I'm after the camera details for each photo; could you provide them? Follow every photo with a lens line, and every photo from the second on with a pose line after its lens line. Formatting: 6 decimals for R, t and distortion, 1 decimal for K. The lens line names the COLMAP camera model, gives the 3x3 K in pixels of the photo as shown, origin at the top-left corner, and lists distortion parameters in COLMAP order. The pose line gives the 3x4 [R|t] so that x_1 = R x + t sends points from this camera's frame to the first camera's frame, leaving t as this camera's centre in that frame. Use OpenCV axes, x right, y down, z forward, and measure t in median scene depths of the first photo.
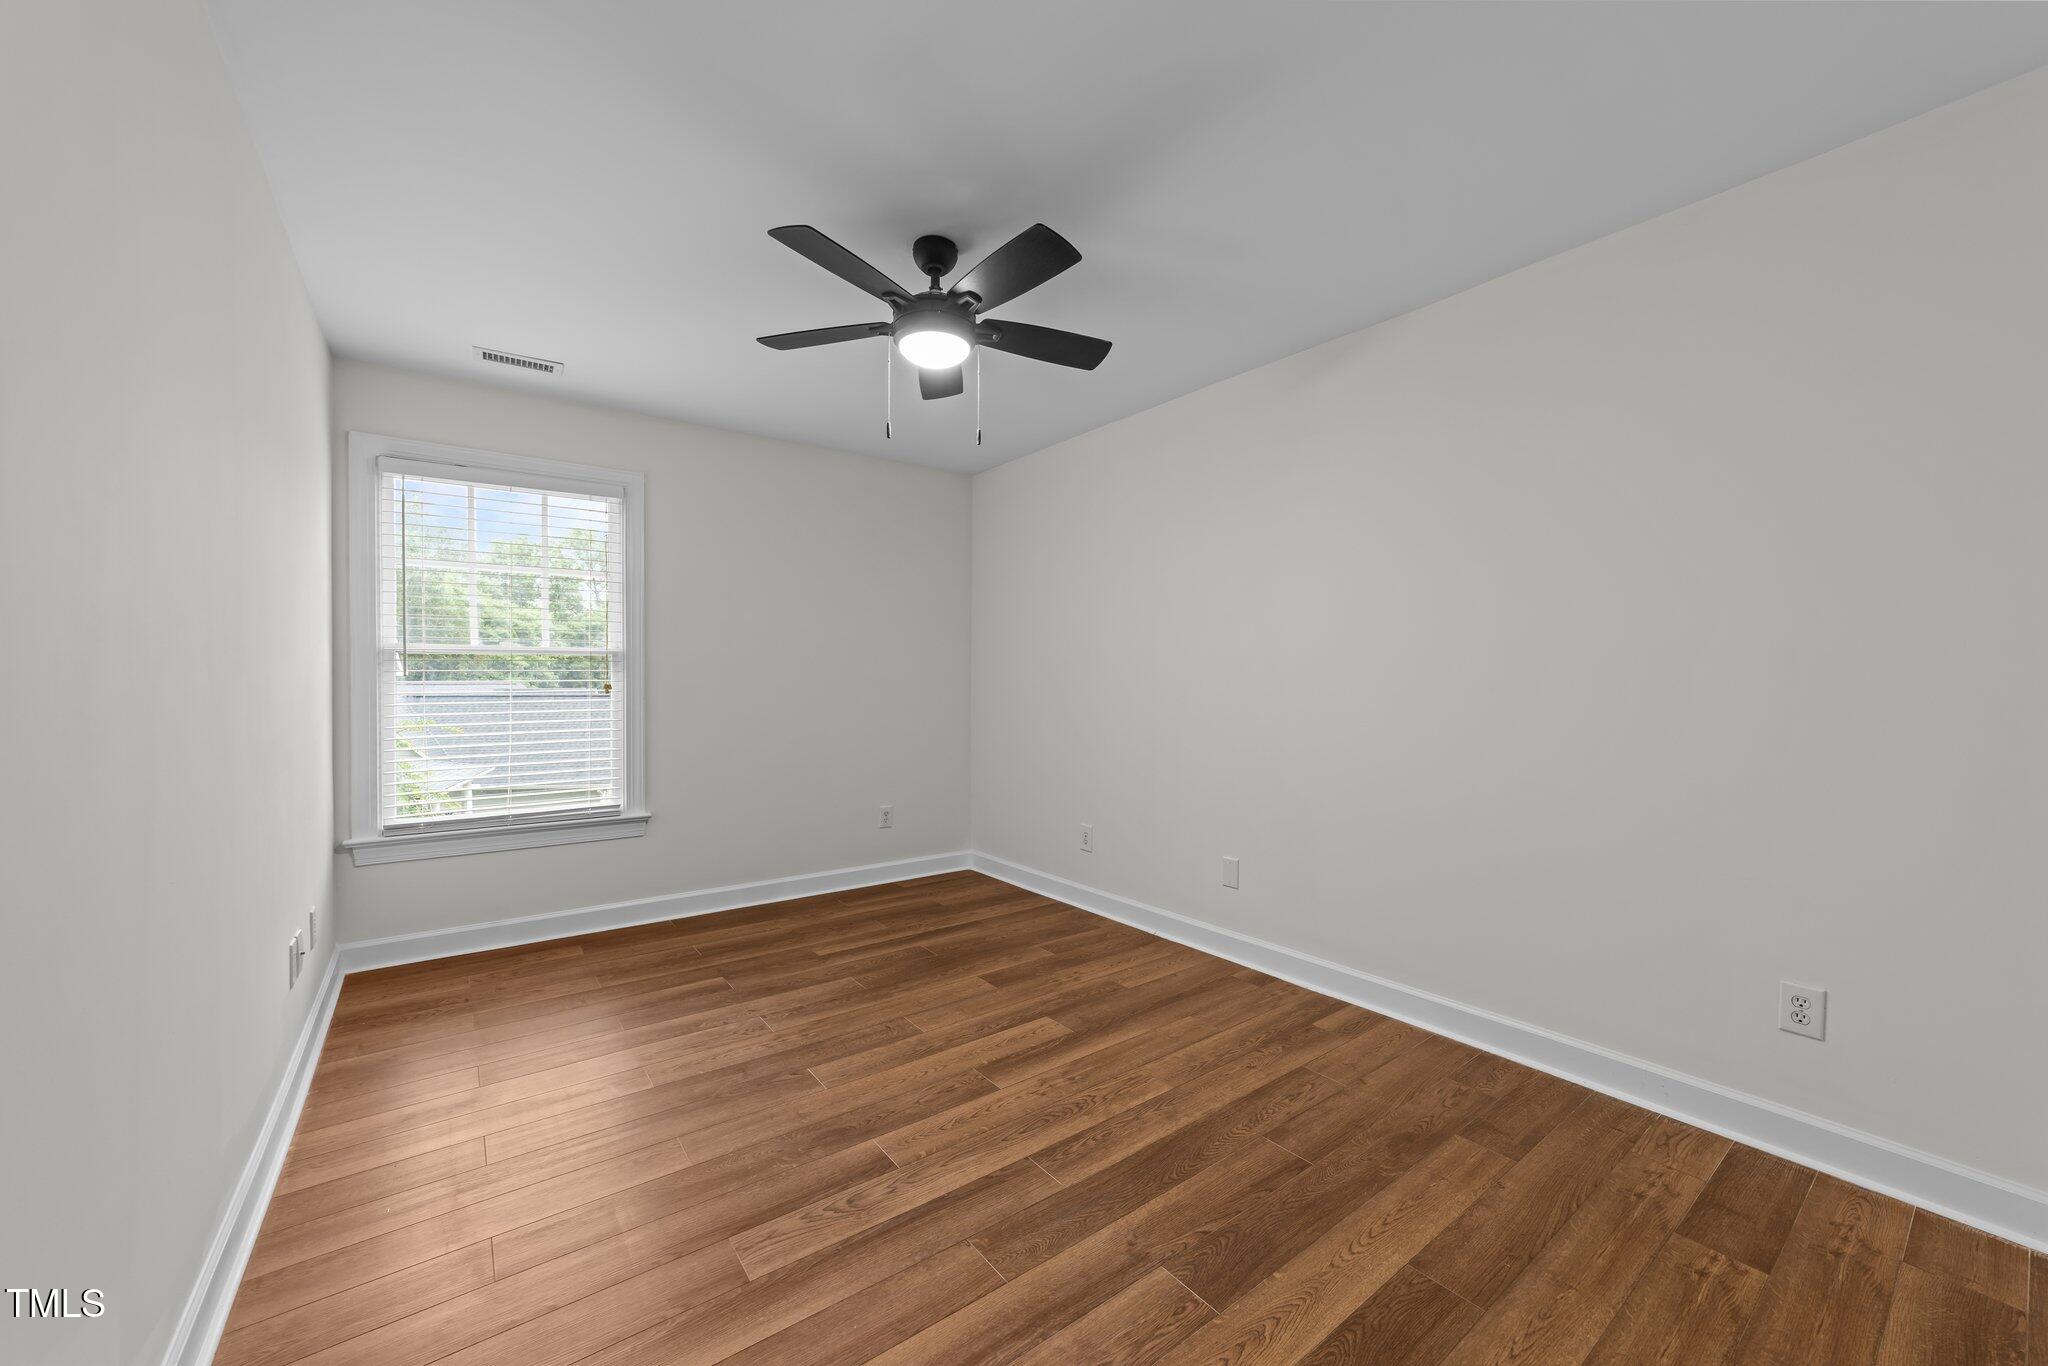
lens RADIAL K [[787.9, 0, 1019.3], [0, 787.9, 687.8], [0, 0, 1]] dist [-0.003289, 0.002184]
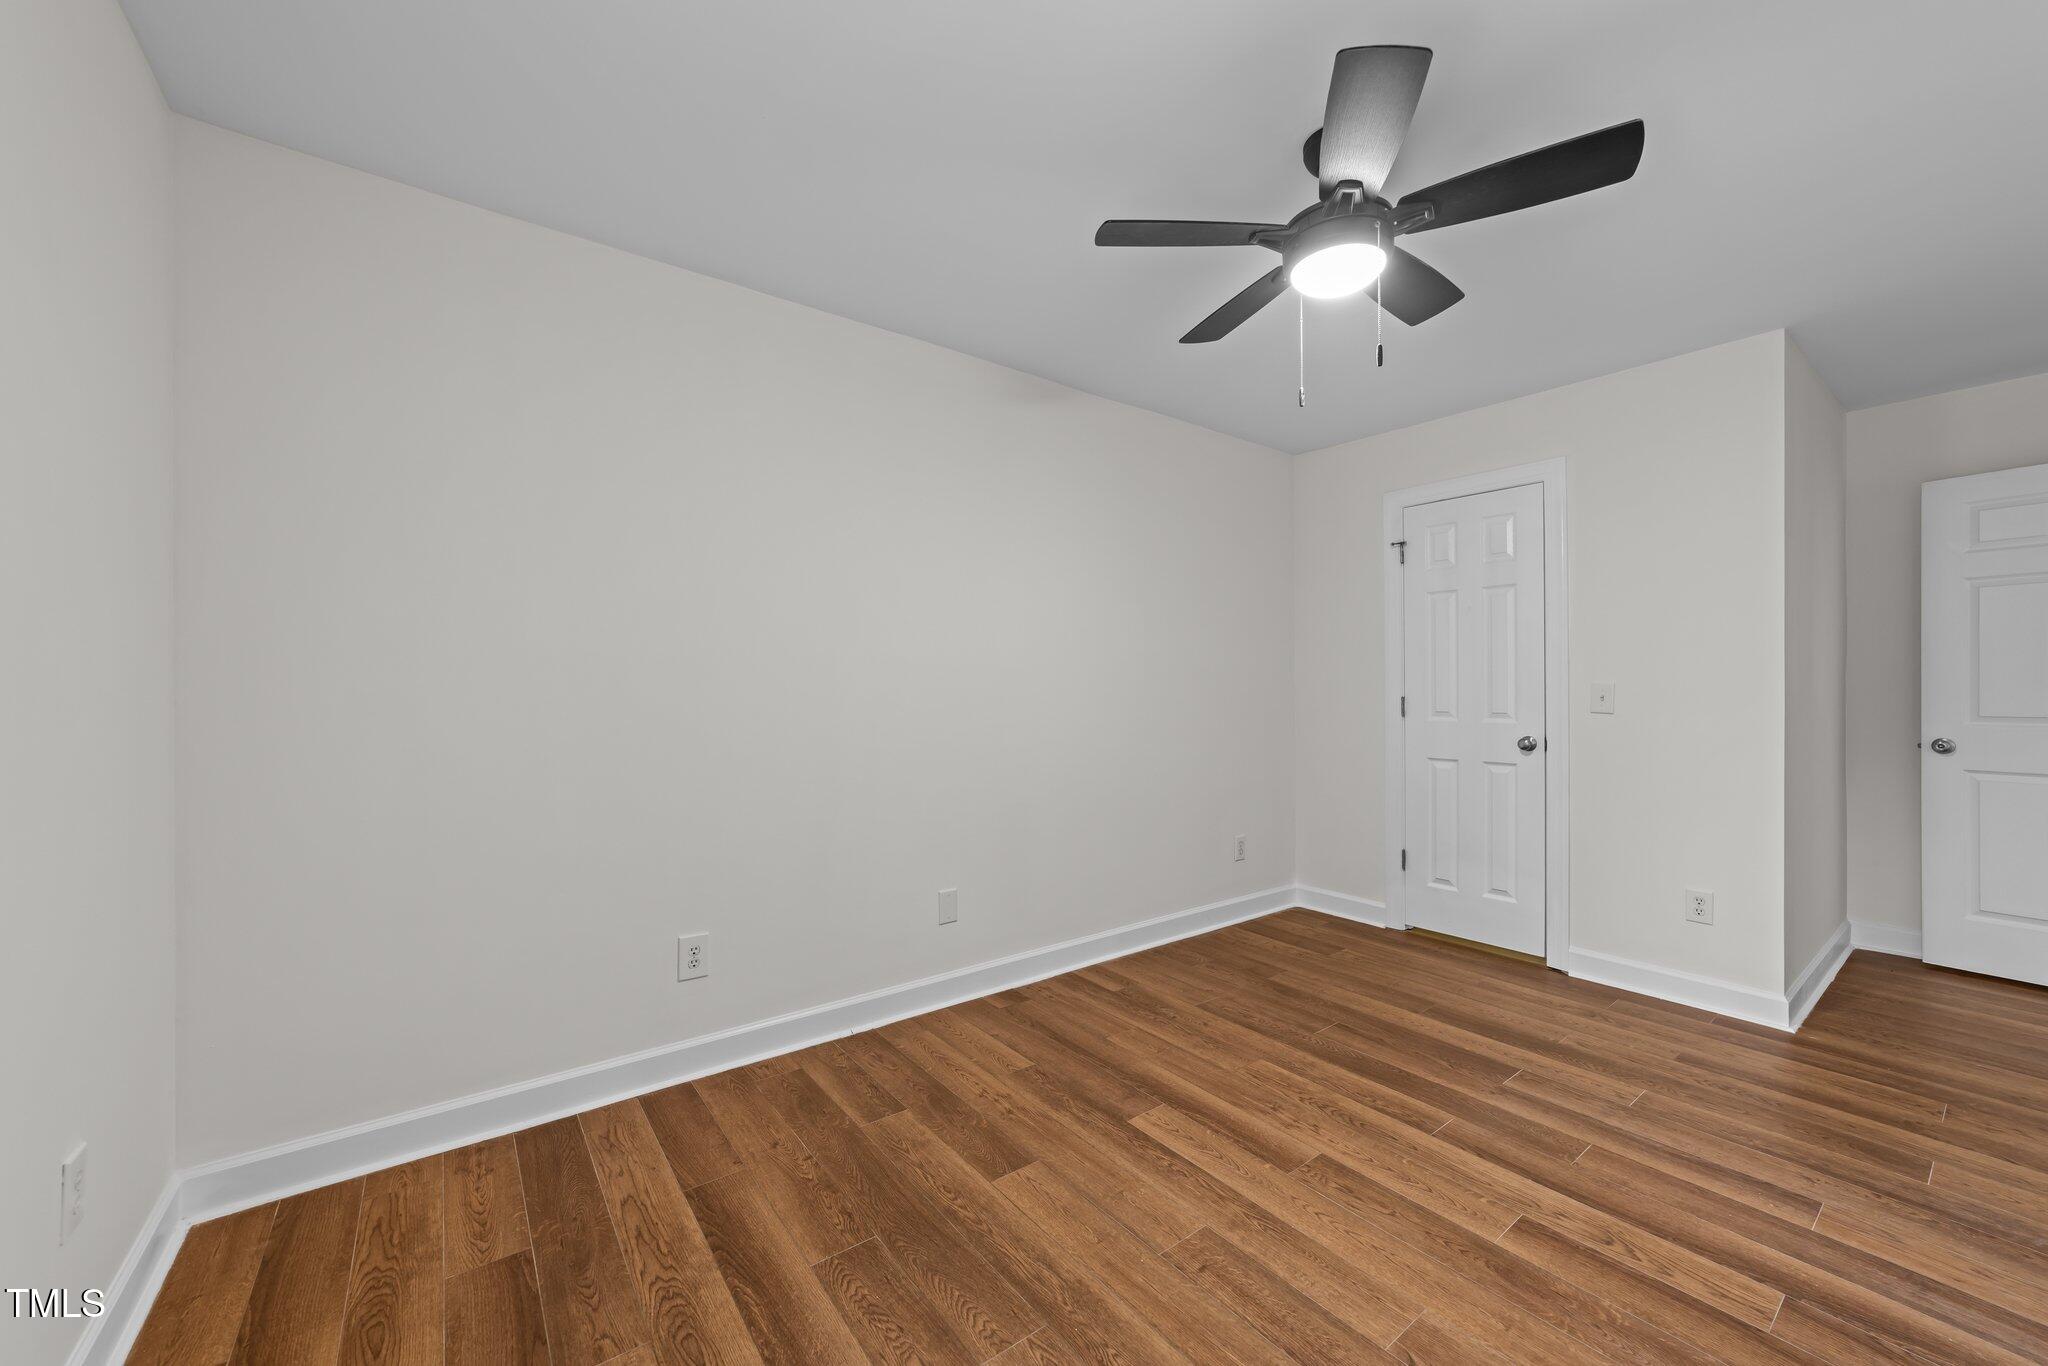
lens RADIAL K [[787.9, 0, 1024.8], [0, 787.9, 679.4], [0, 0, 1]] dist [-0.003289, 0.002184]
pose [[-0.026639, 0.012826, 0.999563, -0.845980], [0.005507, 0.999904, -0.012684, -0.012454], [-0.999630, 0.005167, -0.026707, 1.265894]]
